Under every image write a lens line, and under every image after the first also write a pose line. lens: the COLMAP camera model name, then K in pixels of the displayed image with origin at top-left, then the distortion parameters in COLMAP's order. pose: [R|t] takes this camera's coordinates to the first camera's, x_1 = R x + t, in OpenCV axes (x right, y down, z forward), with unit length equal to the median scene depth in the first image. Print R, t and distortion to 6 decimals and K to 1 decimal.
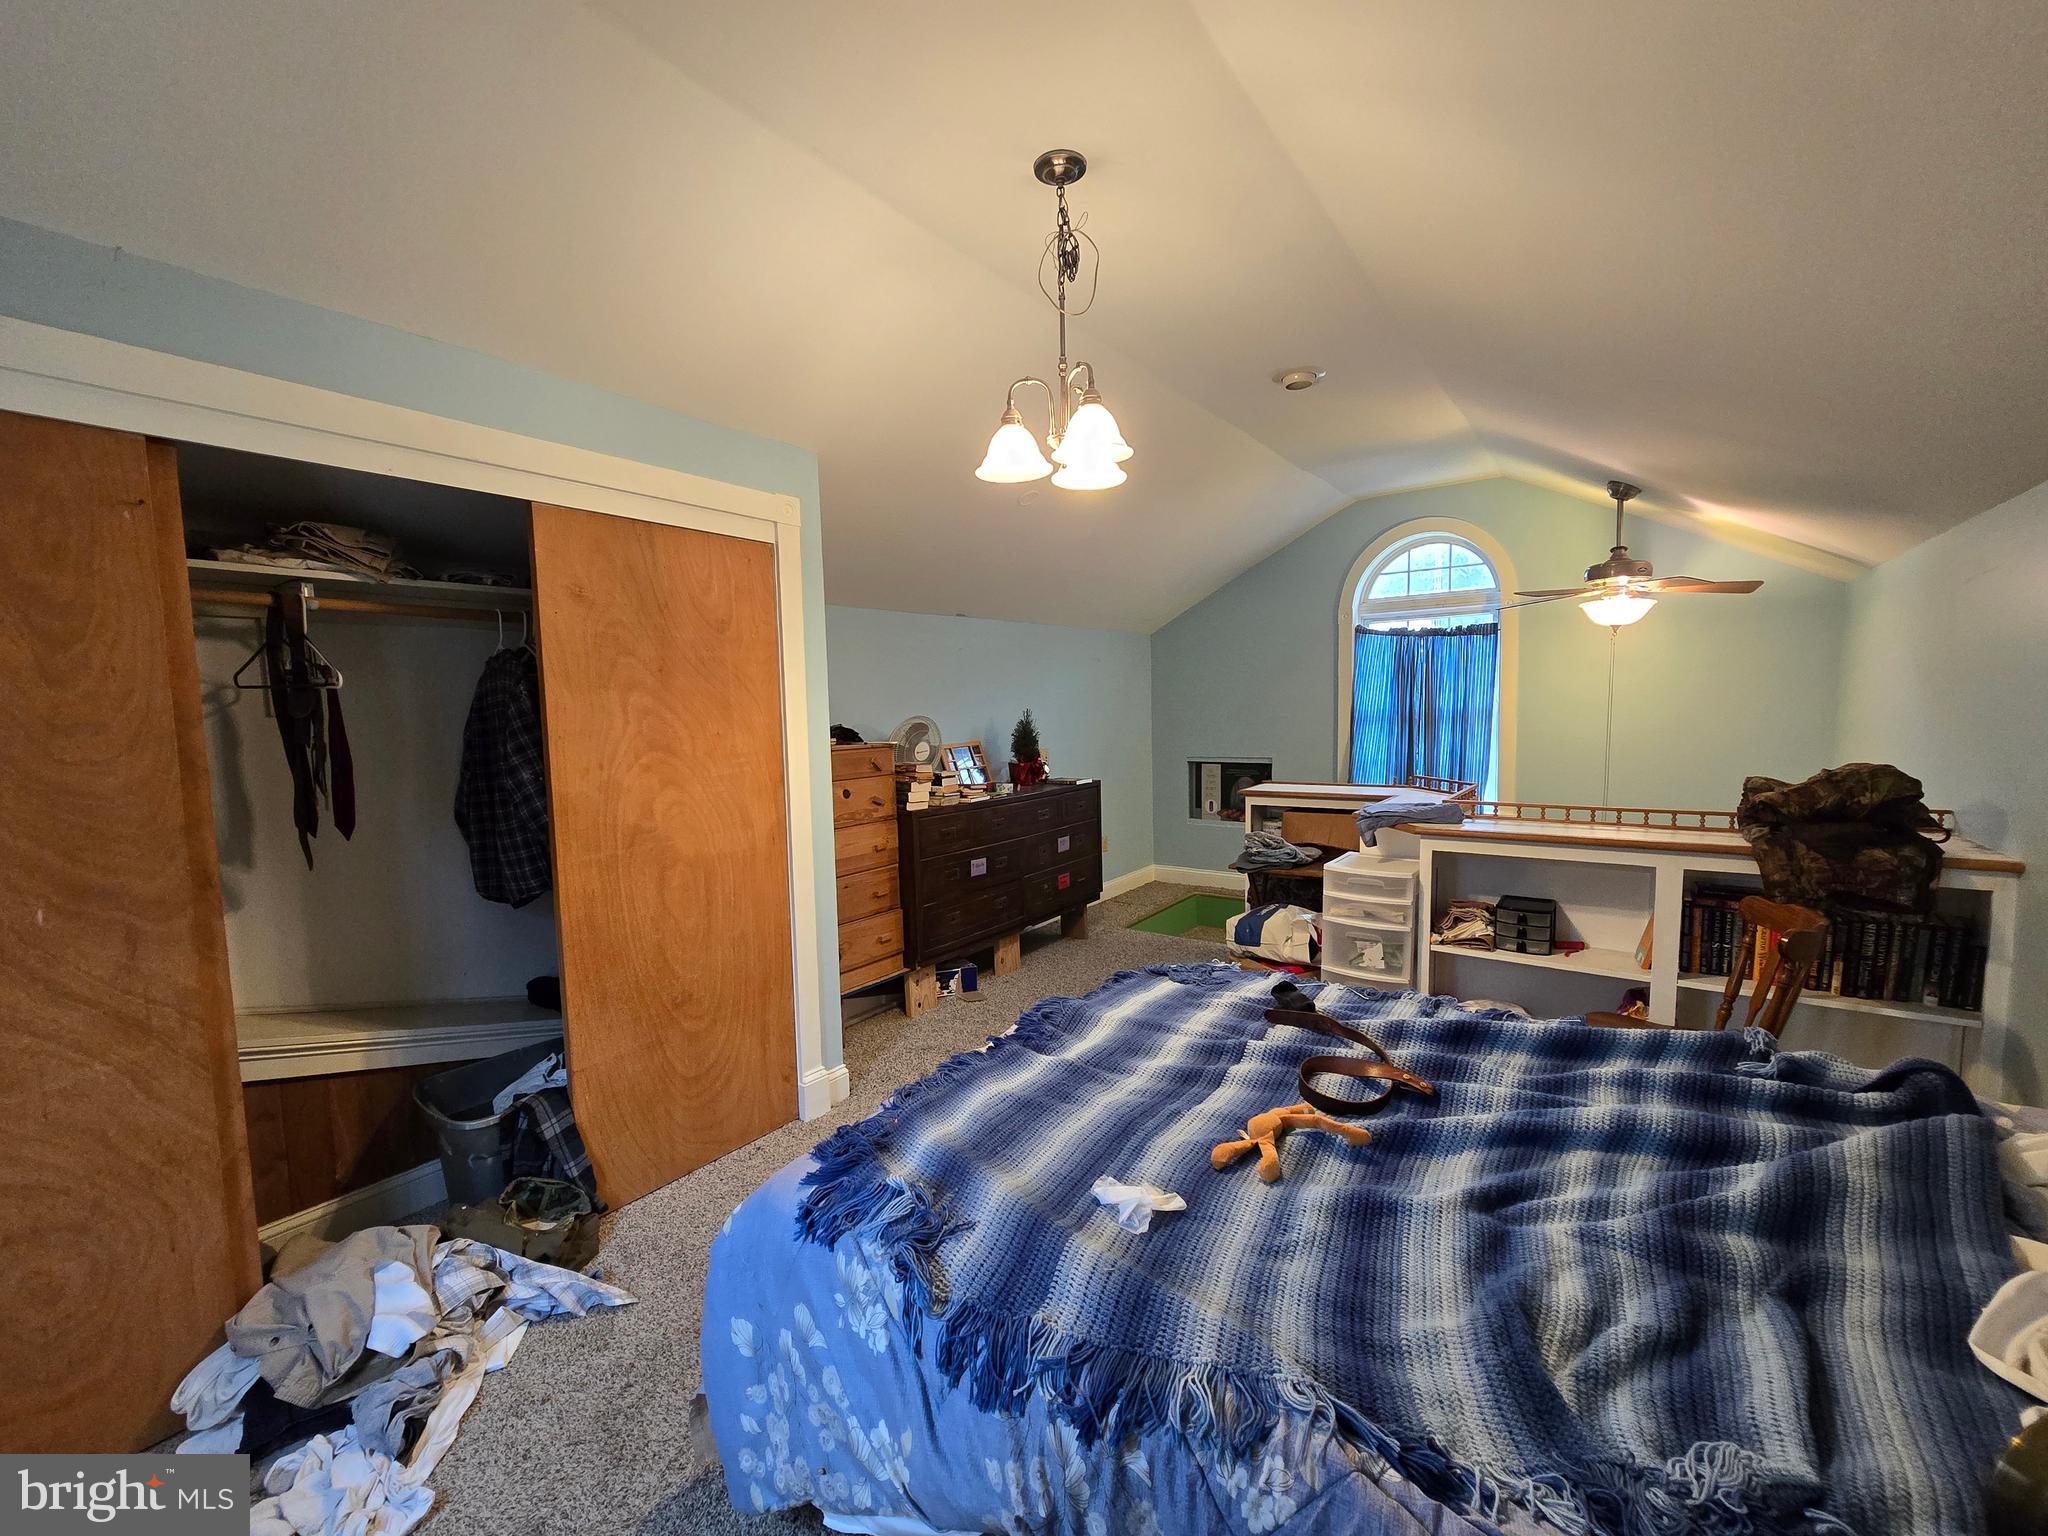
lens RADIAL K [[835.4, 0, 1018.5], [0, 835.4, 772.8], [0, 0, 1]] dist [-0.001963, -0.000423]
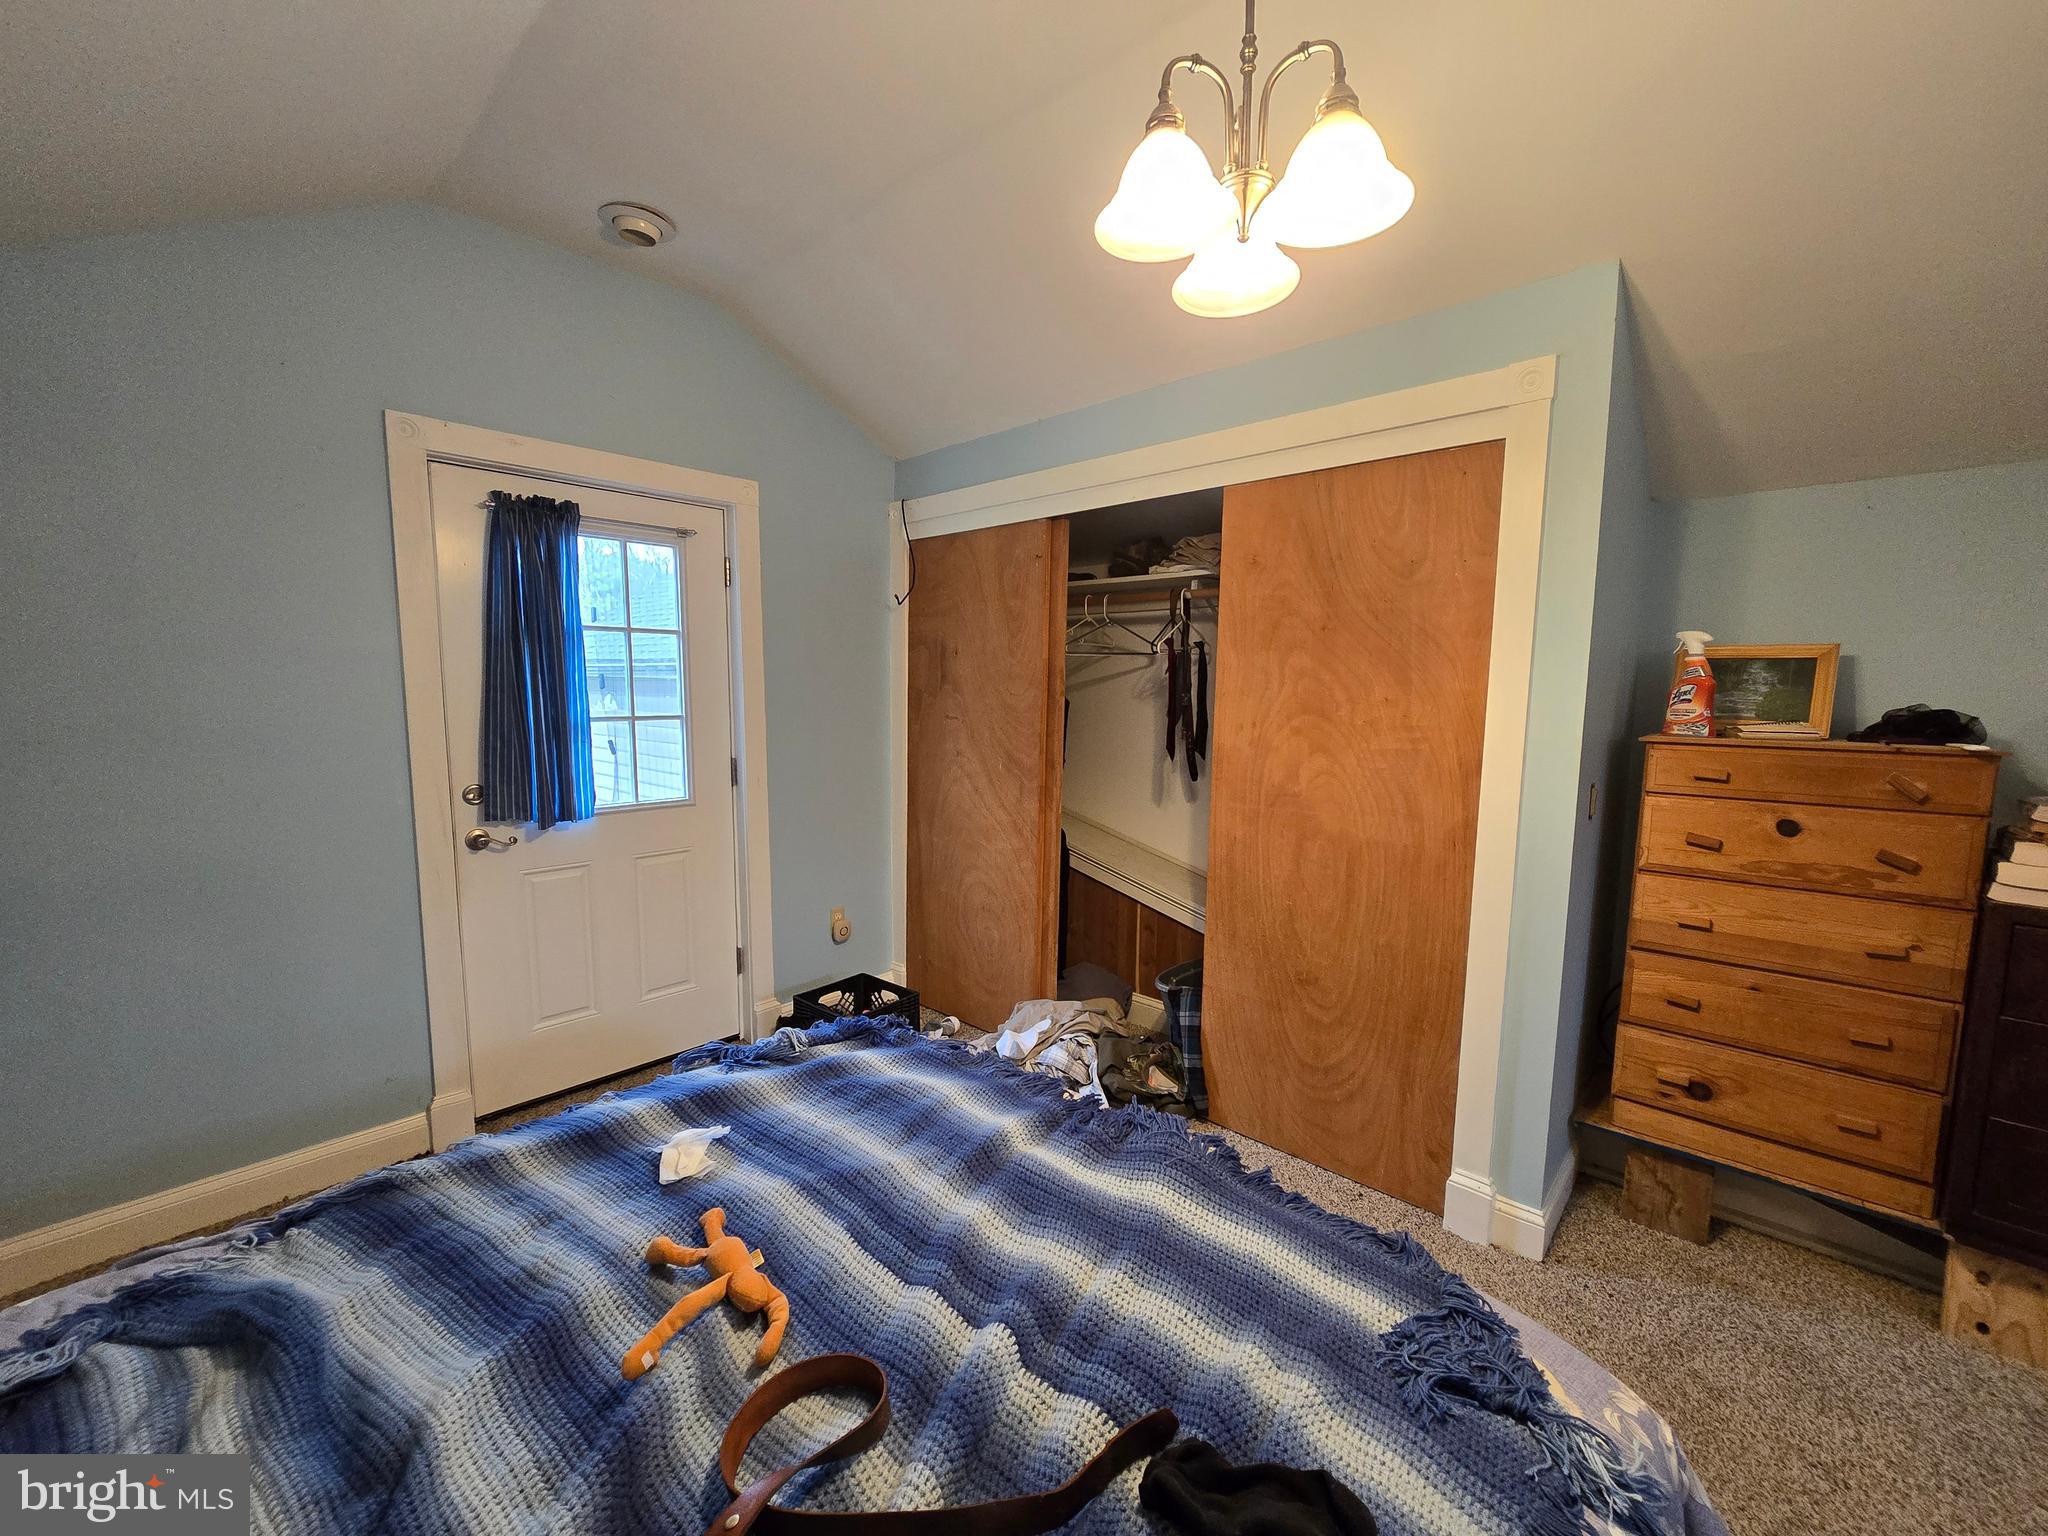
lens RADIAL K [[835.4, 0, 1017.0], [0, 835.4, 774.0], [0, 0, 1]] dist [-0.001963, -0.000423]
pose [[-0.118773, 0.126655, -0.984810, 0.547011], [-0.081750, 0.987216, 0.136824, -0.060716], [0.989550, 0.096759, -0.106901, 0.766561]]
